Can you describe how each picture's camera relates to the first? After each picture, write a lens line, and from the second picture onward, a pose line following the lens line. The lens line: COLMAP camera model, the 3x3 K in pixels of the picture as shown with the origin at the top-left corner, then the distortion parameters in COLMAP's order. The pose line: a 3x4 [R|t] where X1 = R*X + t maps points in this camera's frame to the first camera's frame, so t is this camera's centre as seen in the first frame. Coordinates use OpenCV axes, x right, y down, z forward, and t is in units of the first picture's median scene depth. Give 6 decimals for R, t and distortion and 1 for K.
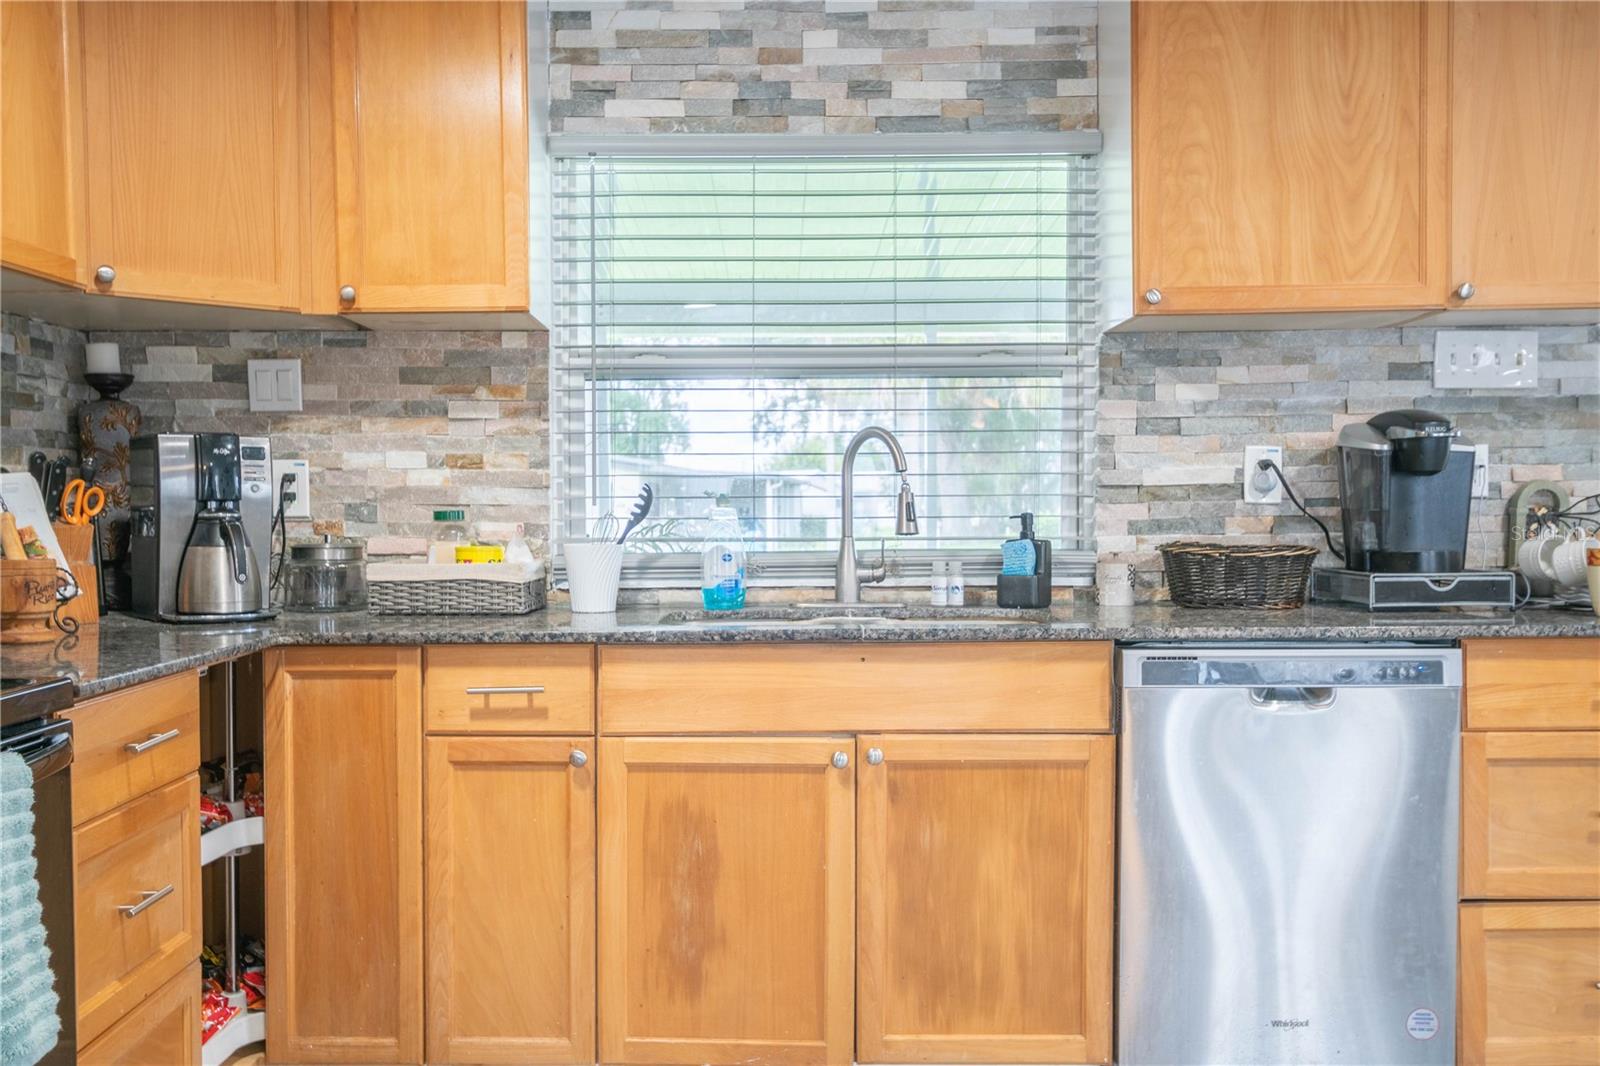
lens RADIAL K [[1458.0, 0, 796.3], [0, 1458.0, 525.1], [0, 0, 1]] dist [0.016910, 0.000000]
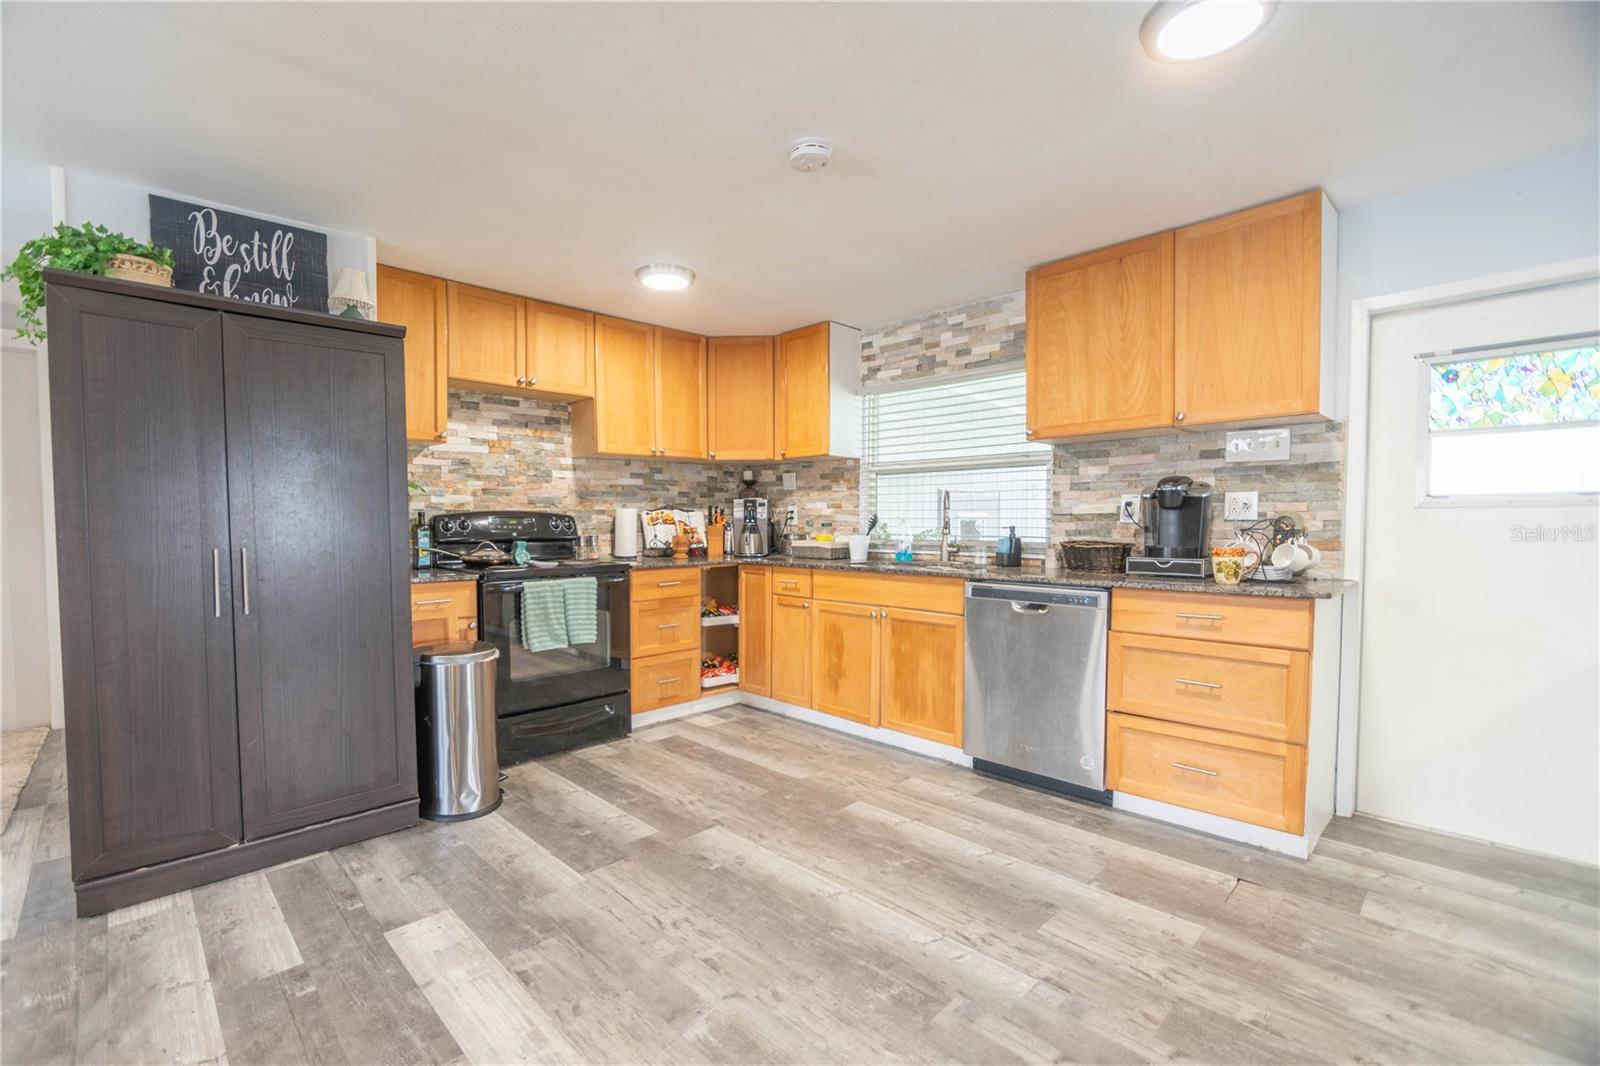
lens RADIAL K [[699.0, 0, 786.3], [0, 699.0, 532.2], [0, 0, 1]] dist [-0.016727, 0.002054]
pose [[0.702991, 0.017569, -0.710982, 0.681770], [-0.011236, 0.999844, 0.013597, -0.009290], [0.711110, -0.001570, 0.703079, -0.036500]]
